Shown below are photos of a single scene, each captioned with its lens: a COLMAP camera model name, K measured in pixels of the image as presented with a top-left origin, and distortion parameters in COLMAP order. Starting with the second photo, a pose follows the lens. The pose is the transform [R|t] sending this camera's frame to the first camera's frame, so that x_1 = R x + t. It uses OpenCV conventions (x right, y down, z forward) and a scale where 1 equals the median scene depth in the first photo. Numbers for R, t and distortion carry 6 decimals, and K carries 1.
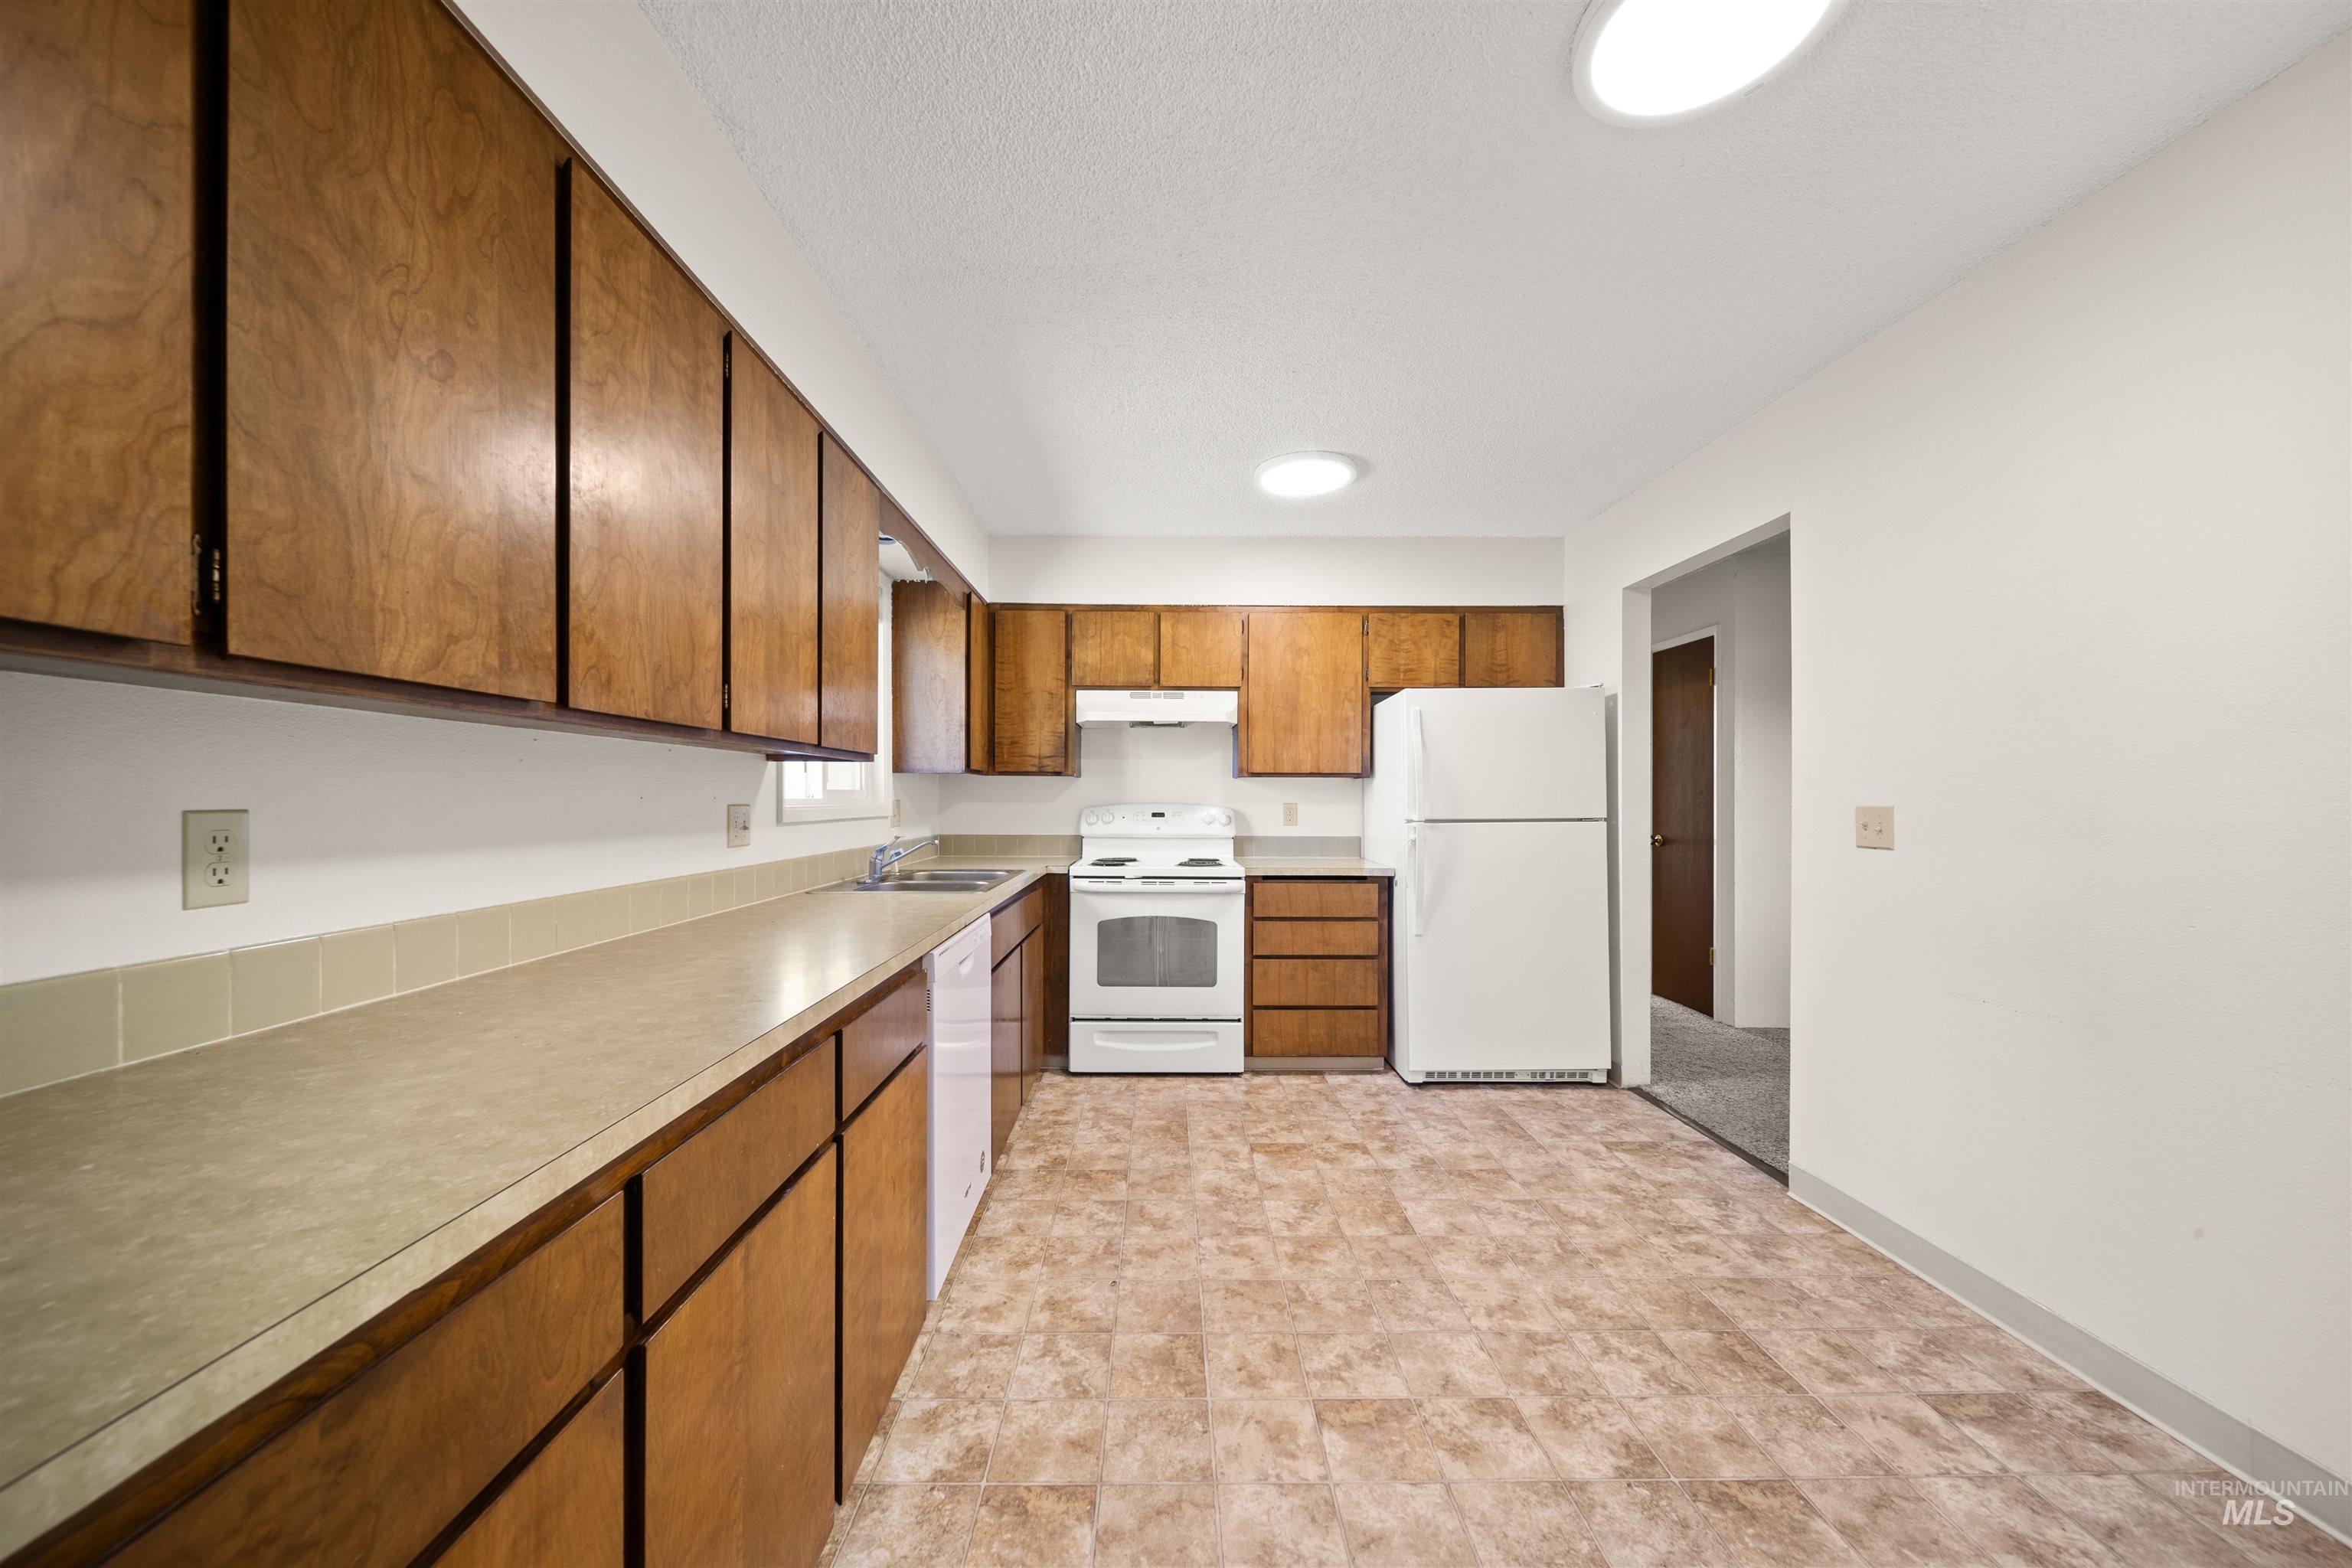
lens RADIAL K [[827.5, 0, 1169.4], [0, 827.5, 785.7], [0, 0, 1]] dist [0.001420, -0.003025]
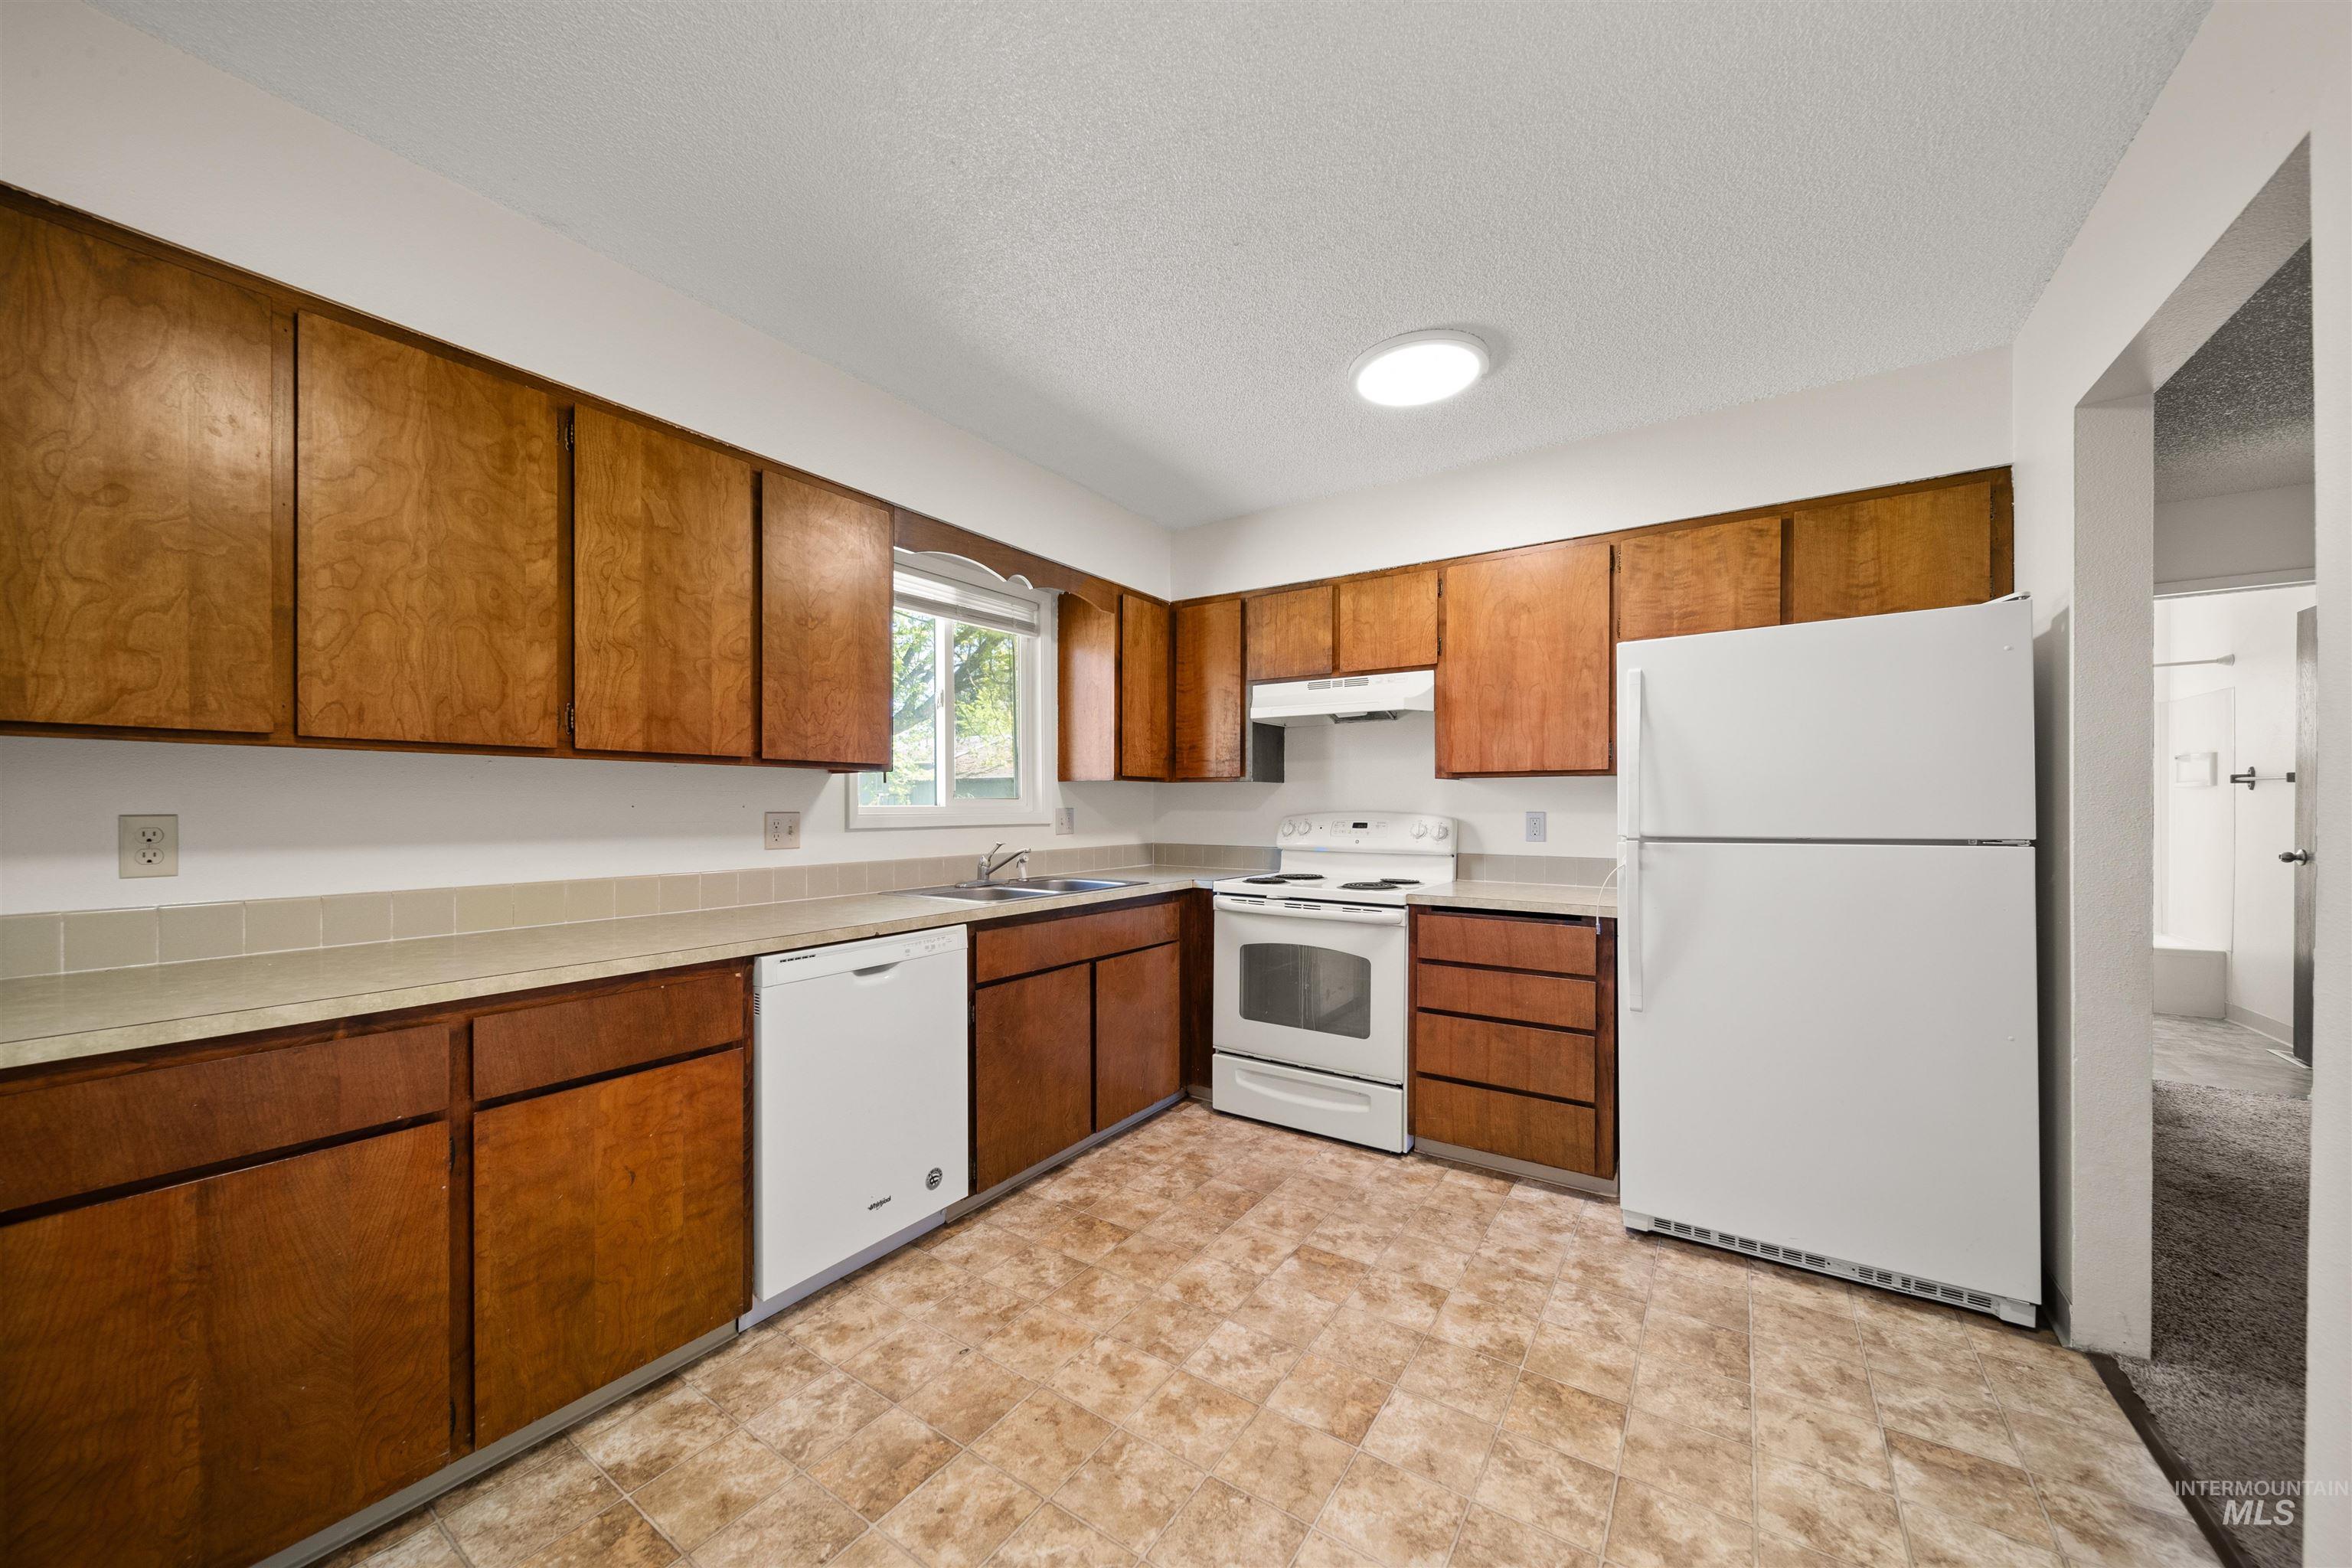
lens RADIAL K [[832.4, 0, 1171.8], [0, 832.4, 798.7], [0, 0, 1]] dist [0.001914, -0.003299]
pose [[0.823916, -0.006980, -0.566669, 0.362145], [0.010320, 0.999943, 0.002688, 0.004404], [0.566618, -0.008063, 0.823941, 0.227451]]
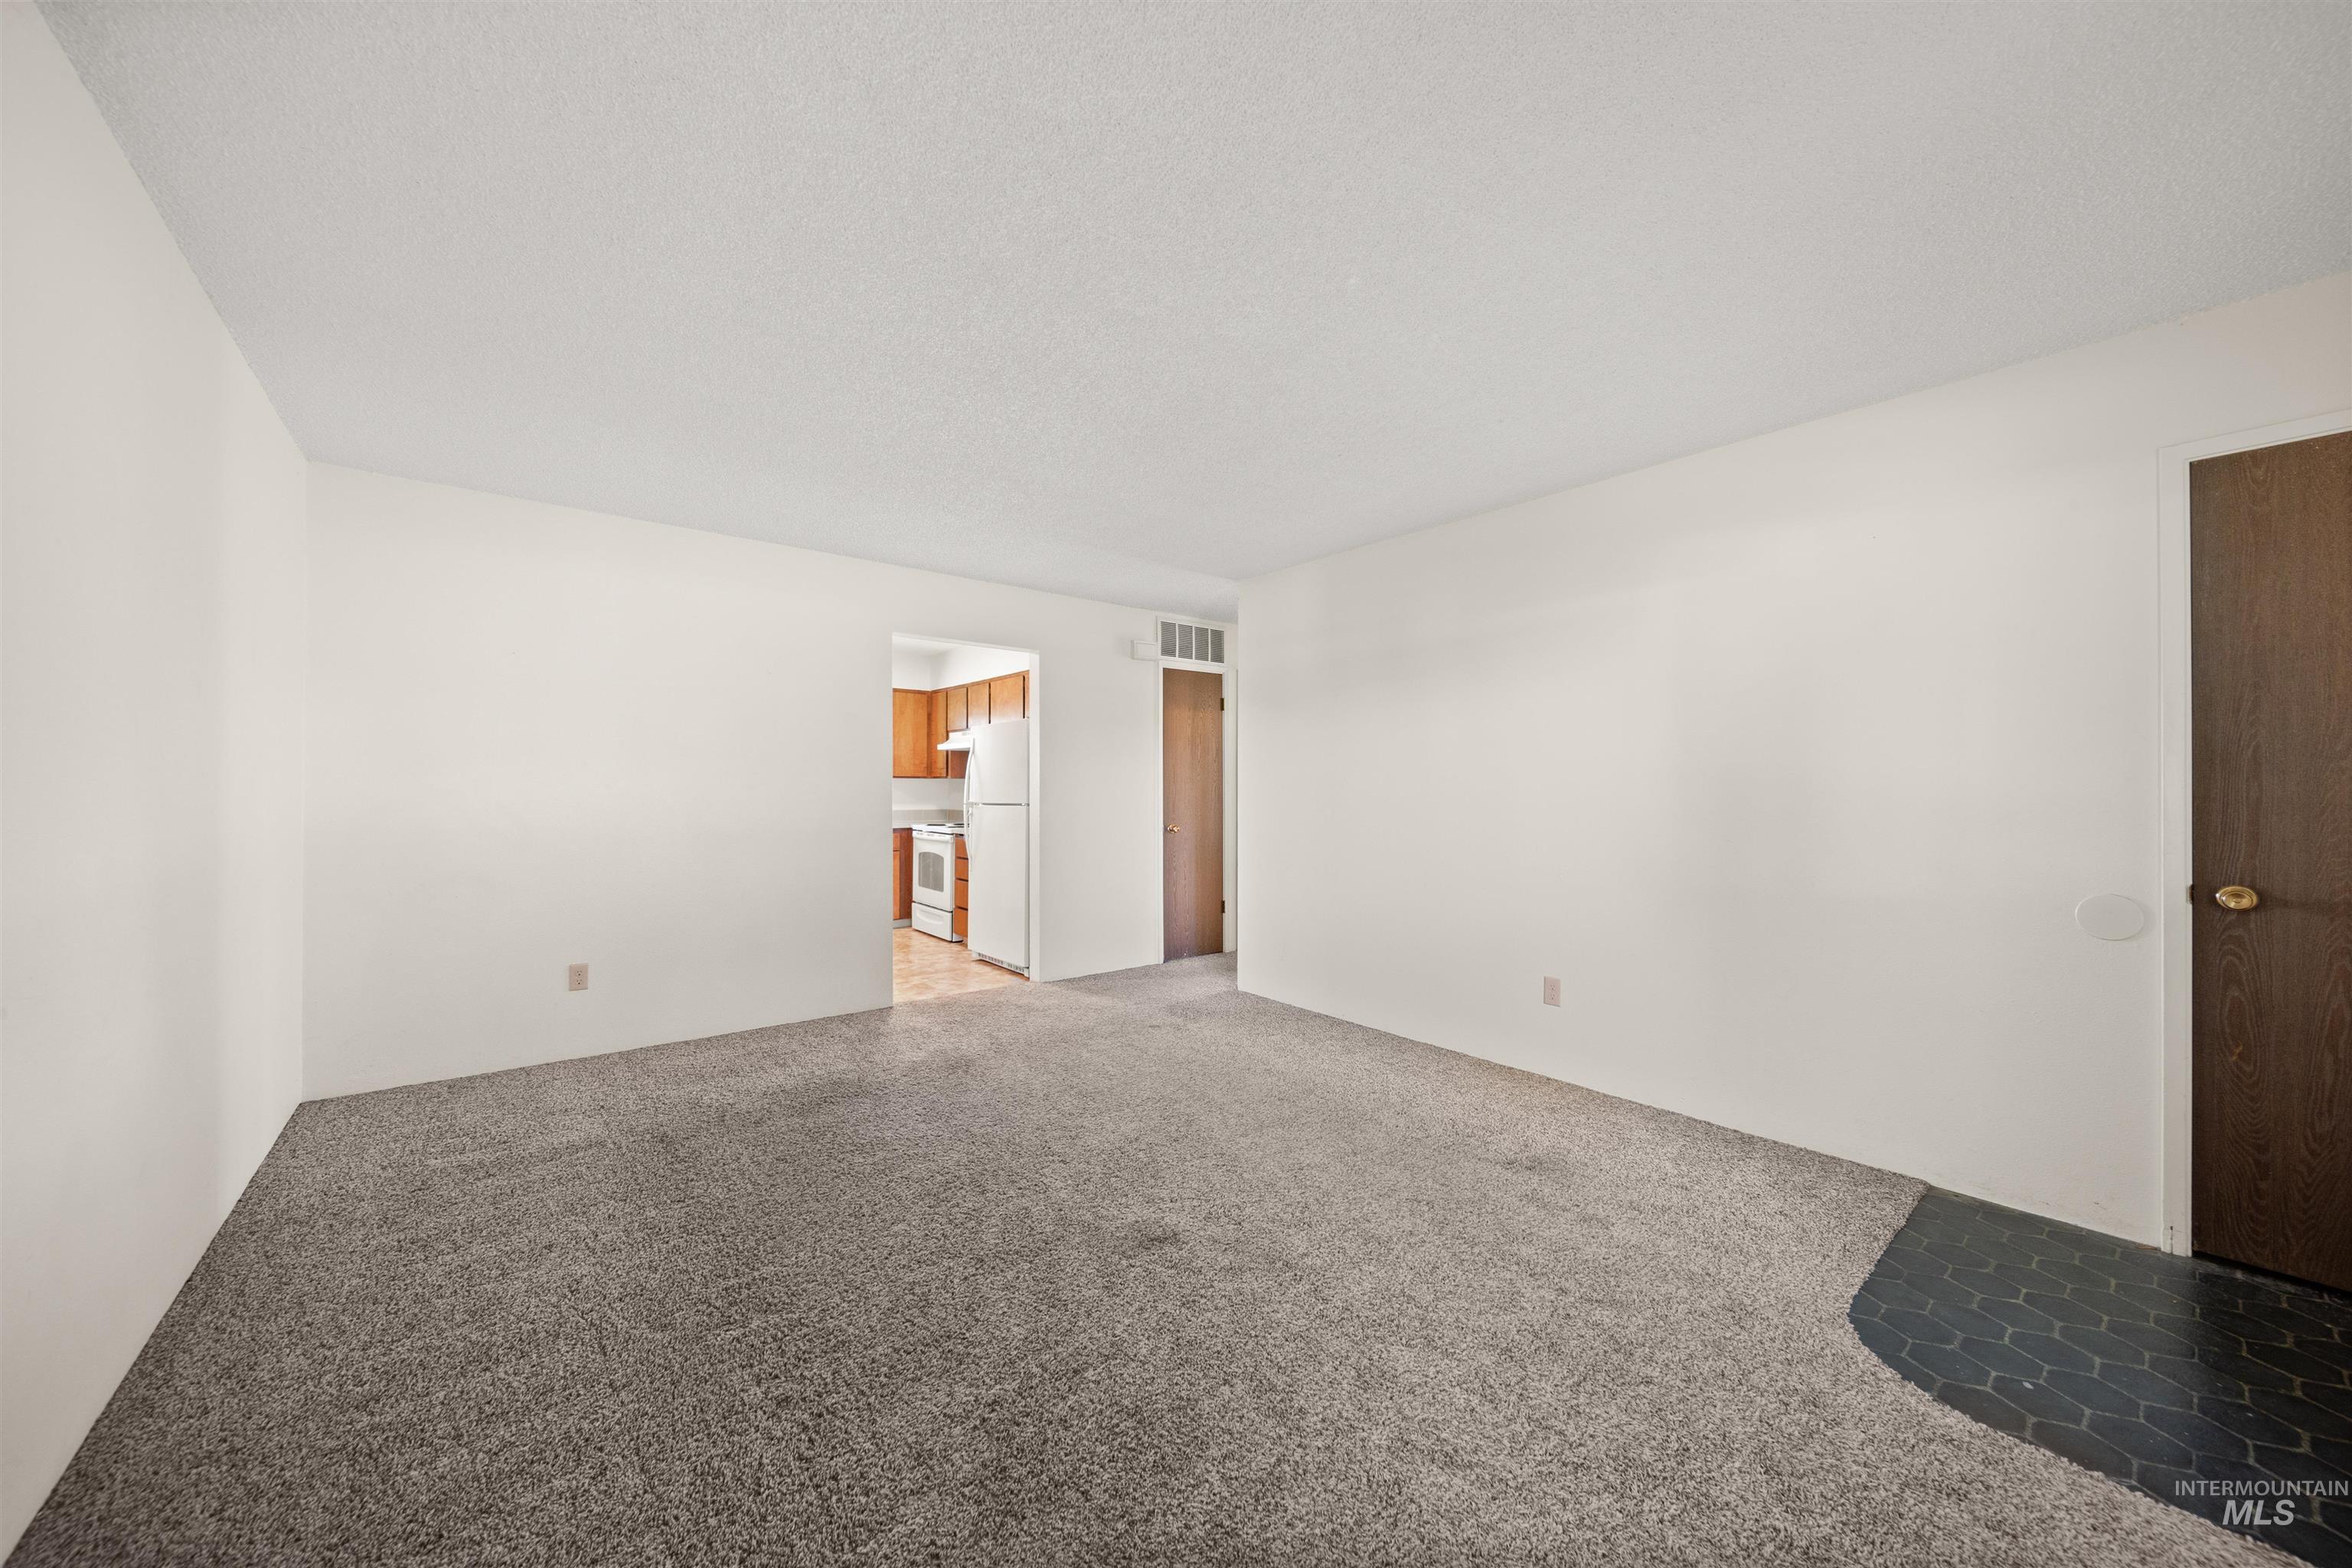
lens RADIAL K [[827.5, 0, 1169.4], [0, 827.5, 785.7], [0, 0, 1]] dist [0.001420, -0.003025]
pose [[0.620904, -0.003271, -0.783880, 1.831331], [0.010808, 0.999932, 0.004388, 0.001972], [0.783812, -0.011197, 0.620897, 0.252921]]
